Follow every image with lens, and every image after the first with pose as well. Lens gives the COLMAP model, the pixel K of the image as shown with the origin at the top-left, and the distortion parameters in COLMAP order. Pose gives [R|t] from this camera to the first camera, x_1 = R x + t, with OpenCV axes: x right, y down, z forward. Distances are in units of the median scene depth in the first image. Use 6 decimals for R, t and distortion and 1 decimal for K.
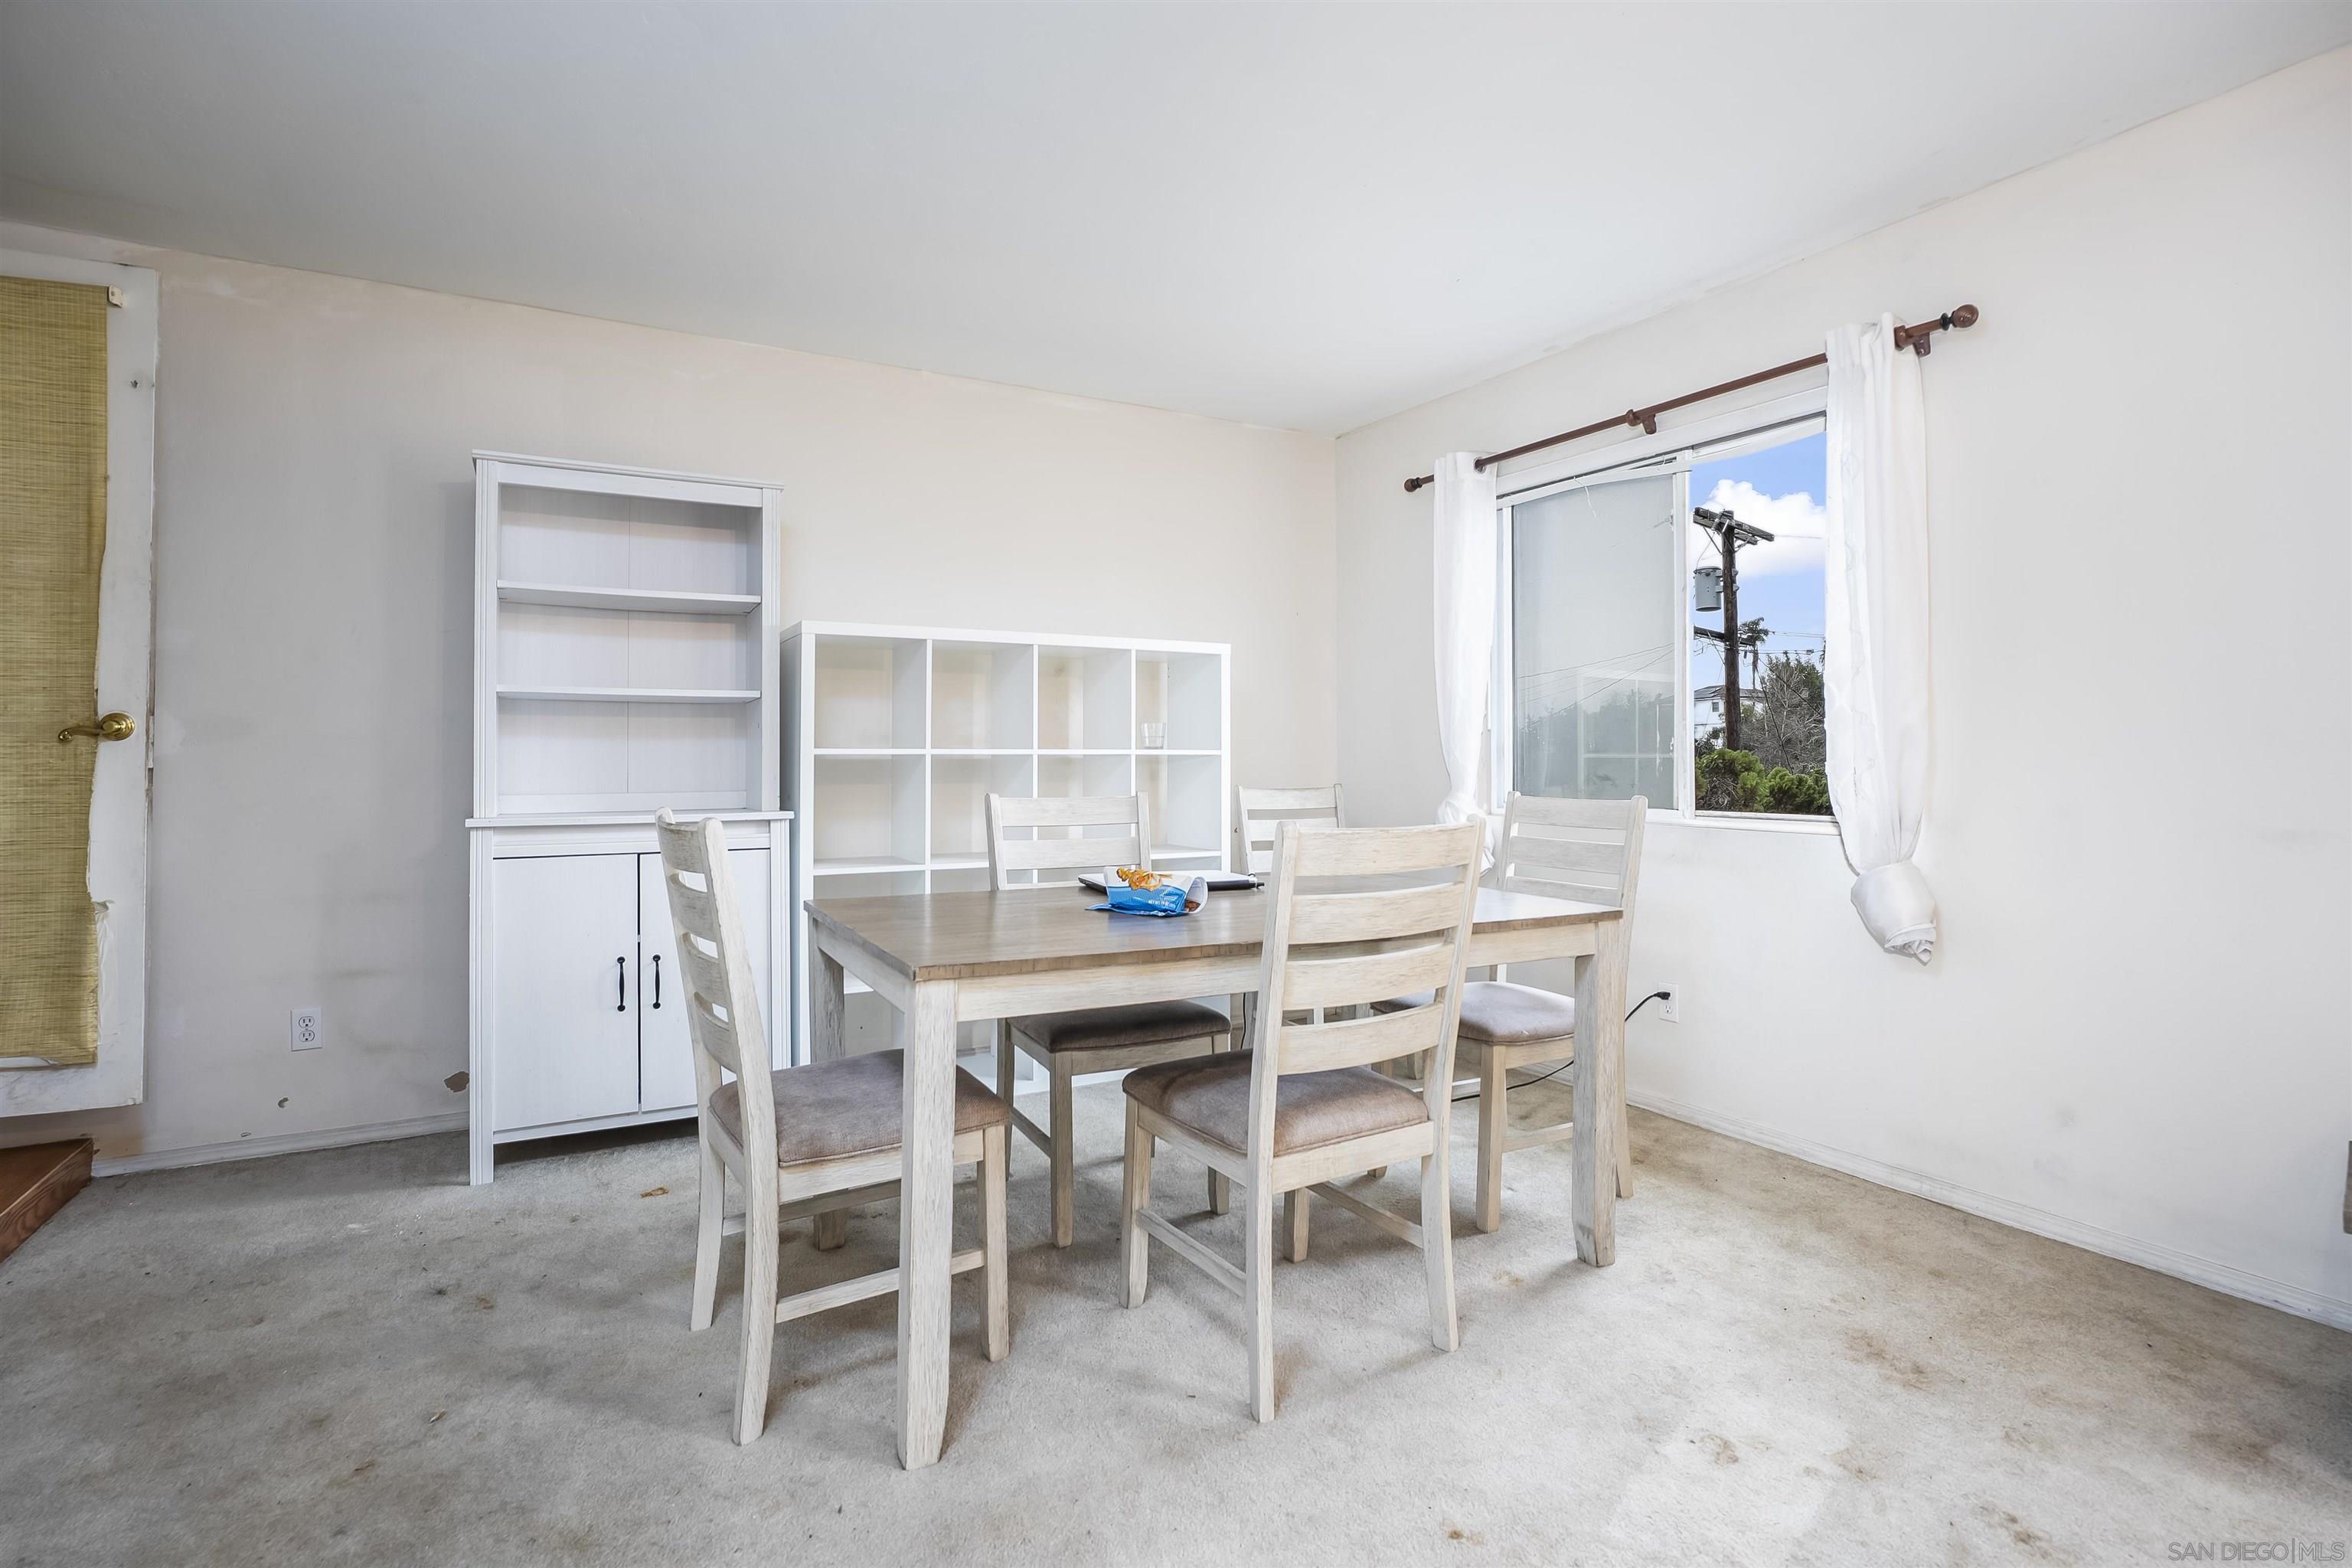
lens RADIAL K [[1150.3, 0, 1173.5], [0, 1150.3, 733.4], [0, 0, 1]] dist [-0.000278, 0.000027]
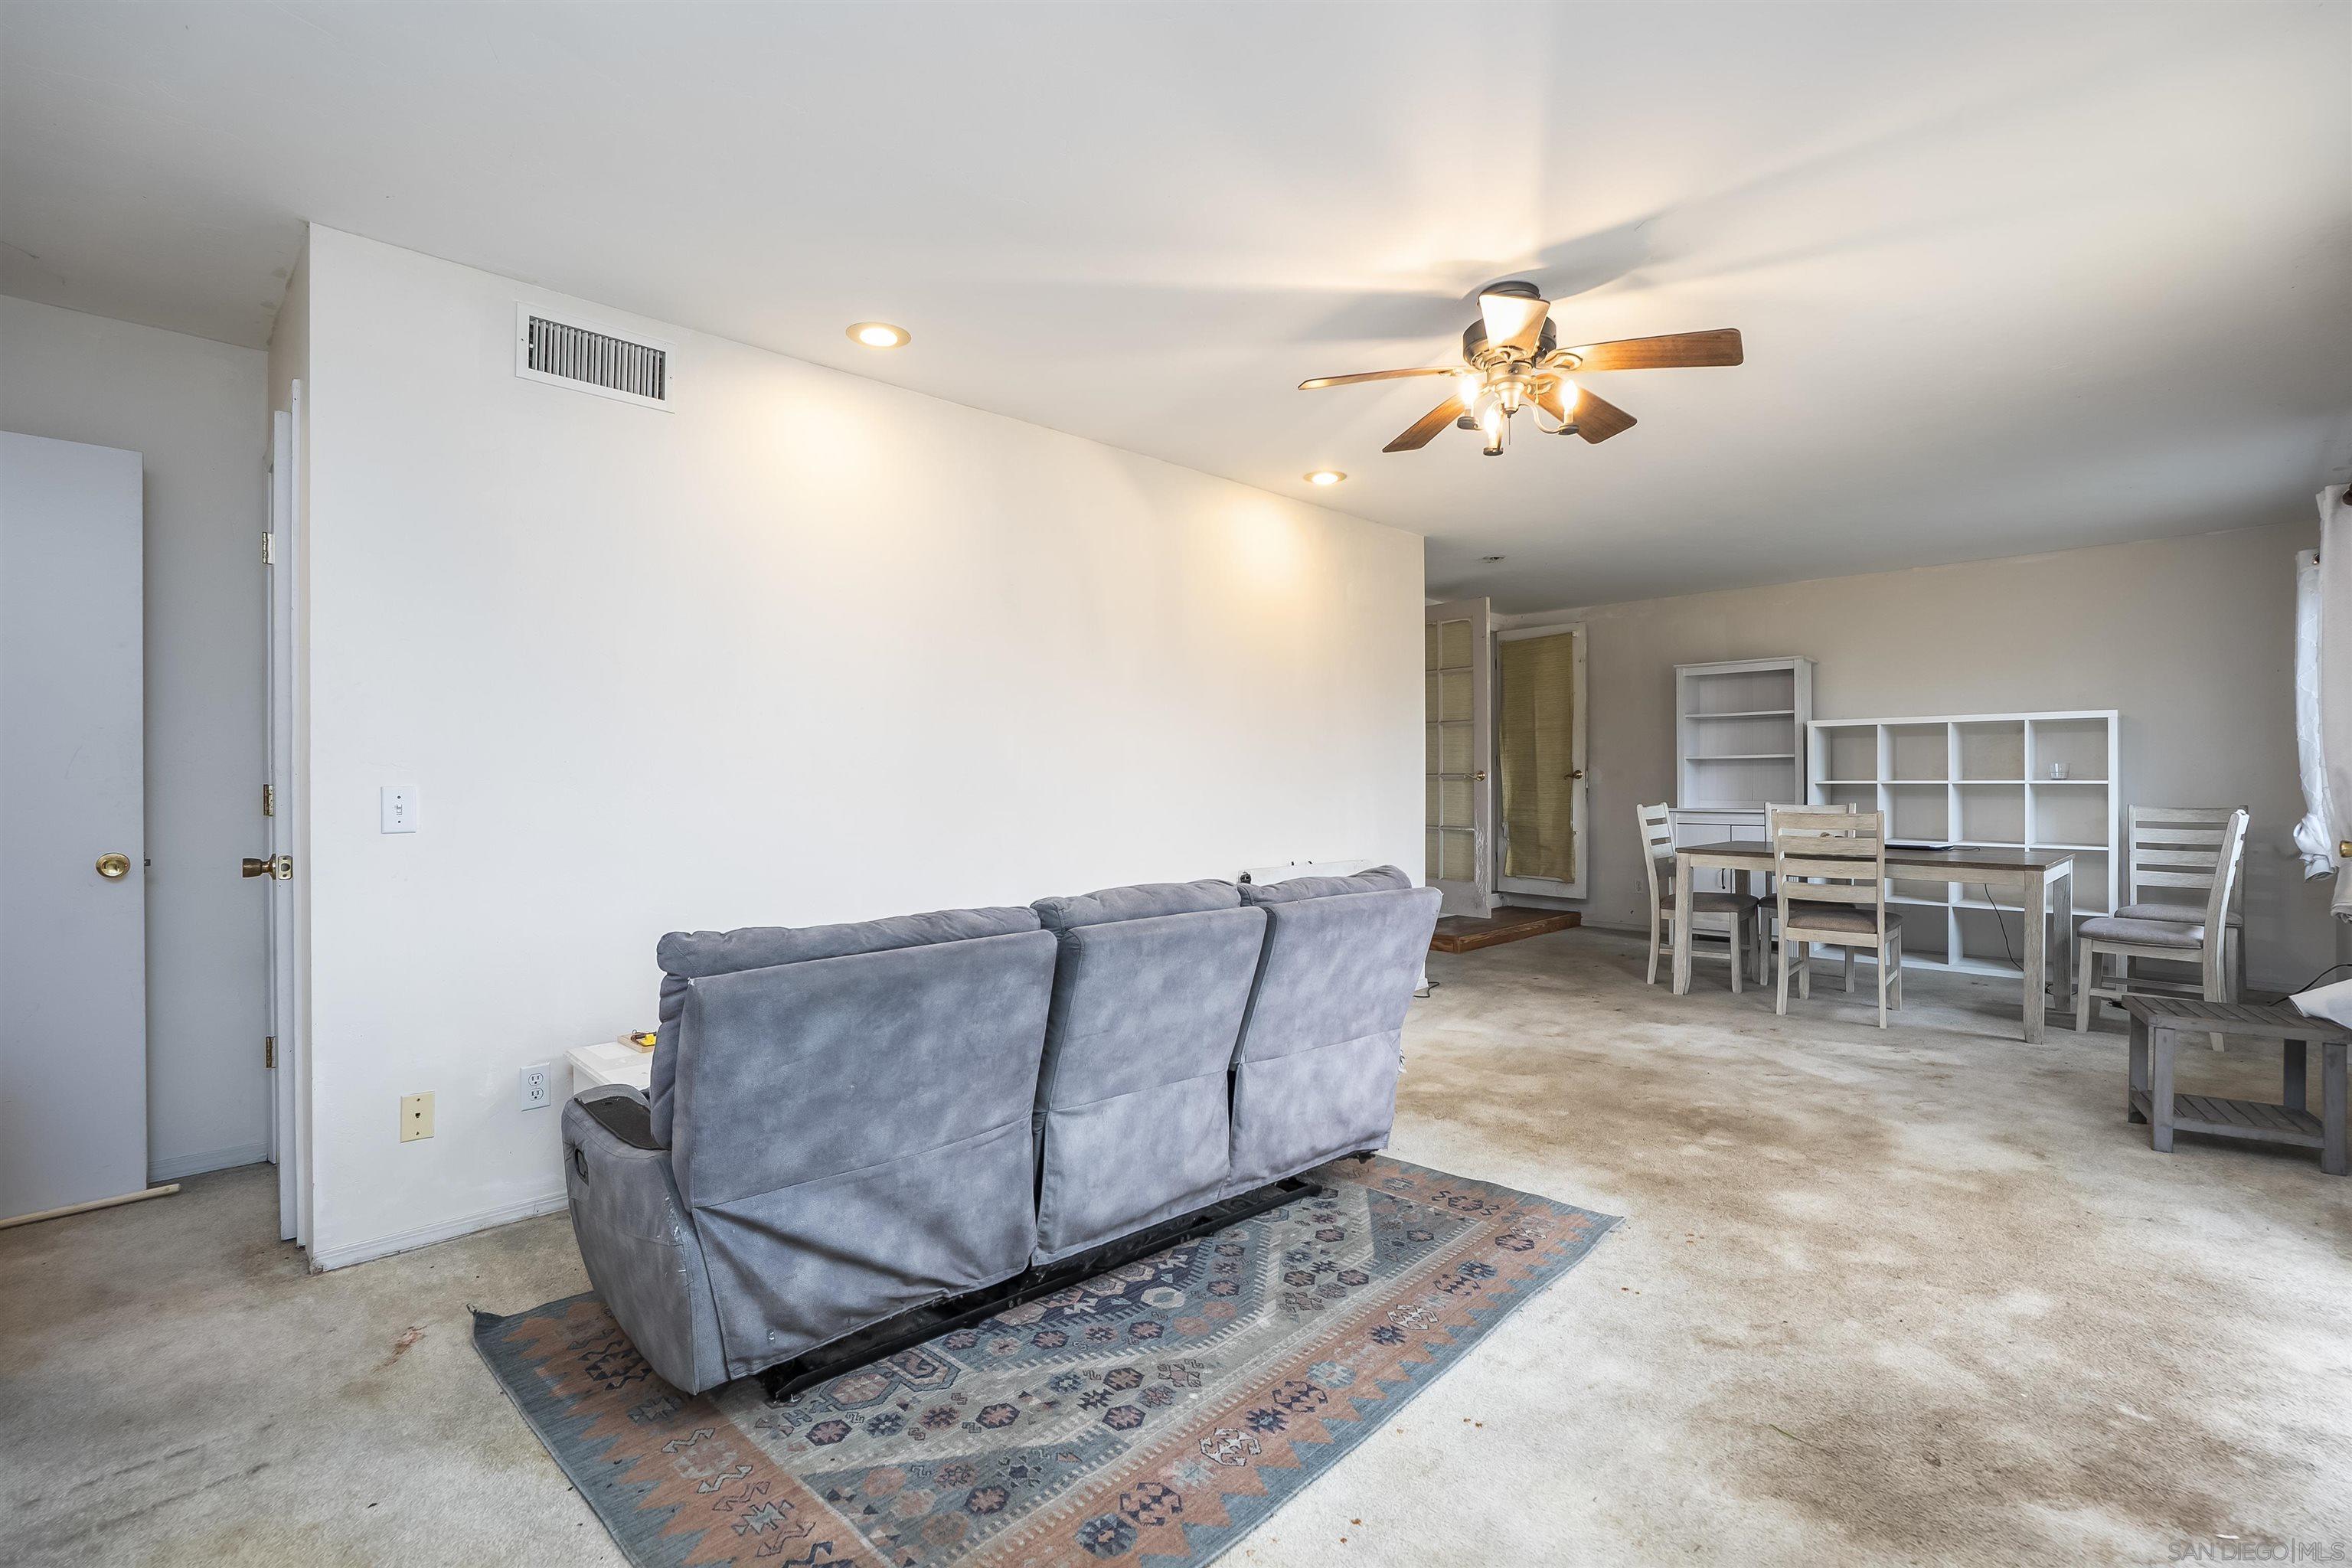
lens RADIAL K [[1073.6, 0, 1176.0], [0, 1073.6, 784.0], [0, 0, 1]] dist [-0.038597, 0.014724]
pose [[0.286541, 0.005186, -0.958054, 1.495354], [0.025498, 0.999590, 0.013037, -0.044916], [0.957729, -0.028164, 0.286291, -0.839000]]
